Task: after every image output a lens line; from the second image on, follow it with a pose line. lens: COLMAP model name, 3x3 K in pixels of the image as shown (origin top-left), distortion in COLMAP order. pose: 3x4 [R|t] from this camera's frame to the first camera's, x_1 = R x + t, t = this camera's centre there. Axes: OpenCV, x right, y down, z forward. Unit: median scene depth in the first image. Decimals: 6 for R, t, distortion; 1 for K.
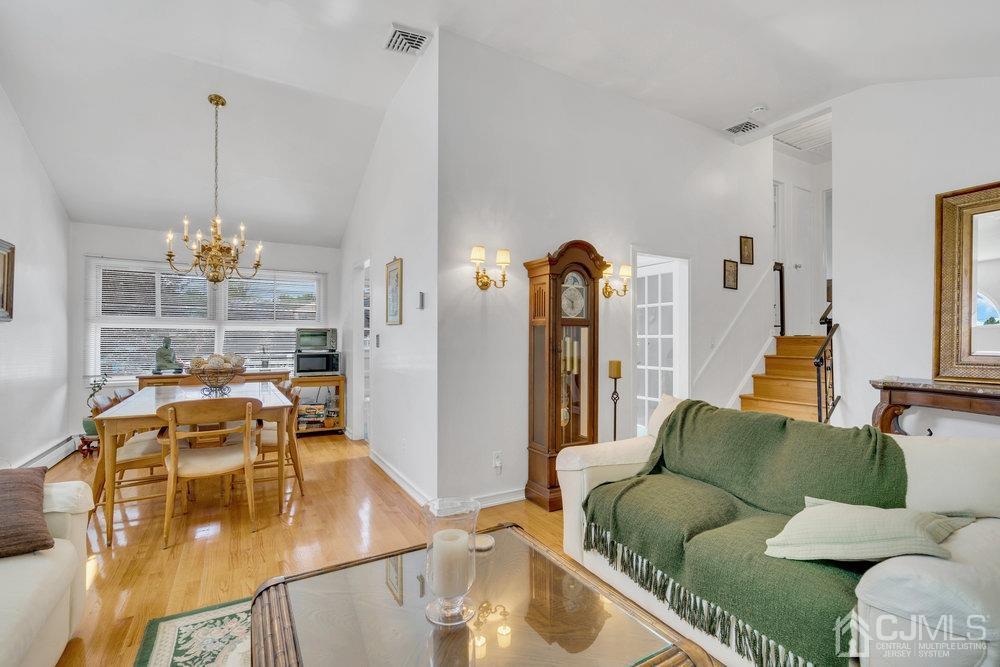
lens RADIAL K [[448.7, 0, 502.7], [0, 448.7, 337.1], [0, 0, 1]] dist [-0.002068, -0.000177]
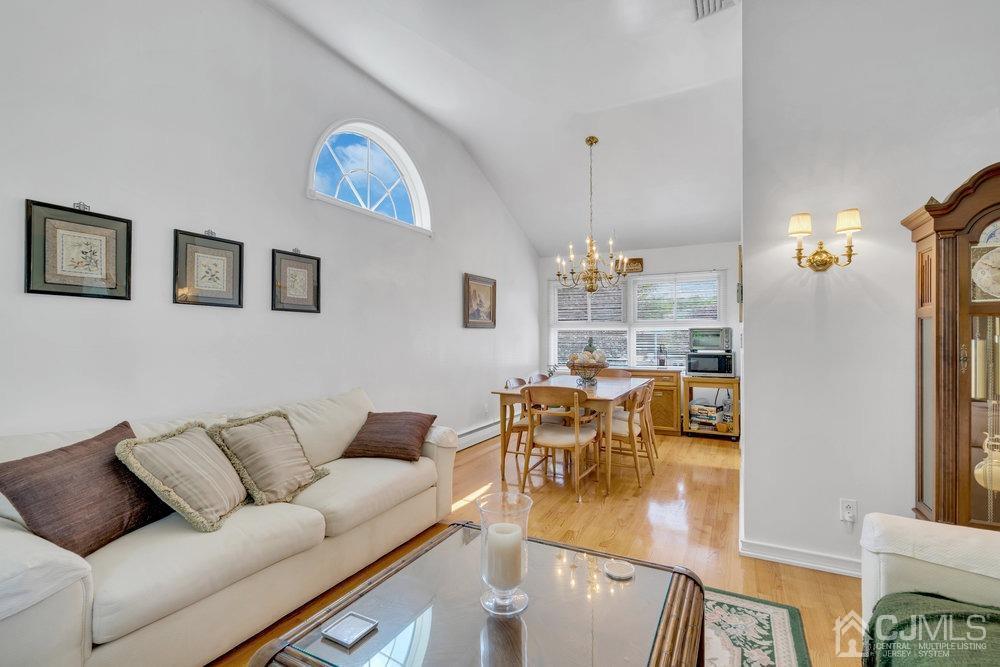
lens RADIAL K [[451.2, 0, 505.1], [0, 451.2, 339.9], [0, 0, 1]] dist [-0.005353, 0.000595]
pose [[0.535436, 0.001016, -0.844575, 0.202980], [0.004514, 0.999982, 0.004064, 0.000547], [0.844564, -0.005989, 0.535421, 0.118953]]
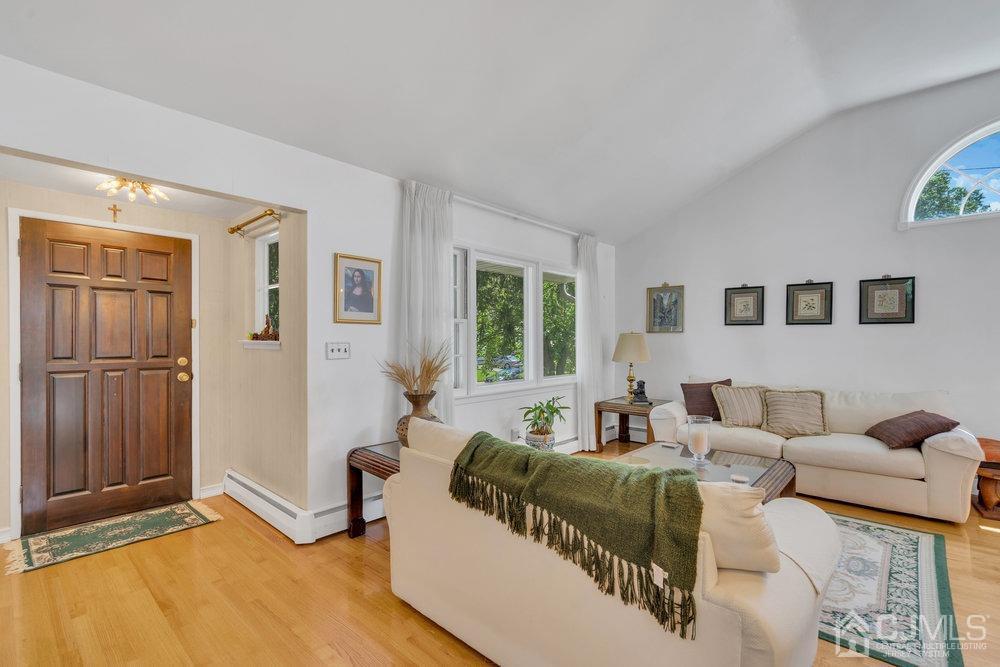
lens RADIAL K [[451.2, 0, 505.1], [0, 451.2, 339.9], [0, 0, 1]] dist [-0.005353, 0.000595]
pose [[-0.951512, -0.000825, -0.307612, 0.422002], [-0.001003, 0.999999, 0.000421, -0.009004], [0.307611, 0.000709, -0.951512, 0.792132]]
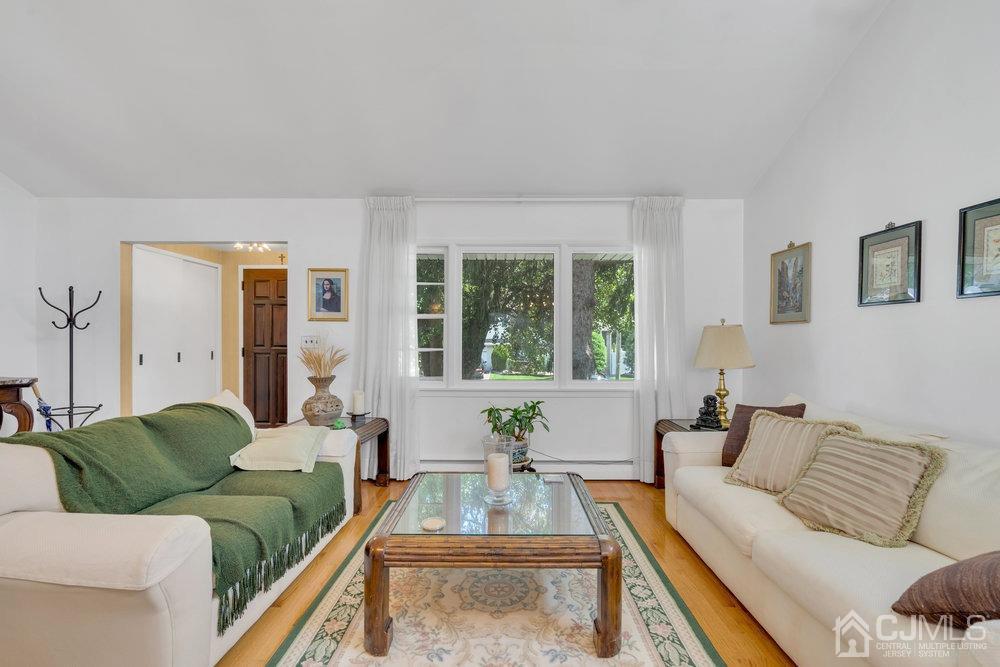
lens RADIAL K [[451.2, 0, 505.1], [0, 451.2, 339.9], [0, 0, 1]] dist [-0.005353, 0.000595]
pose [[-0.858879, -0.004907, 0.512154, -0.279171], [-0.006696, 0.999976, -0.001648, 0.001875], [-0.512134, -0.004844, -0.858892, 0.657246]]
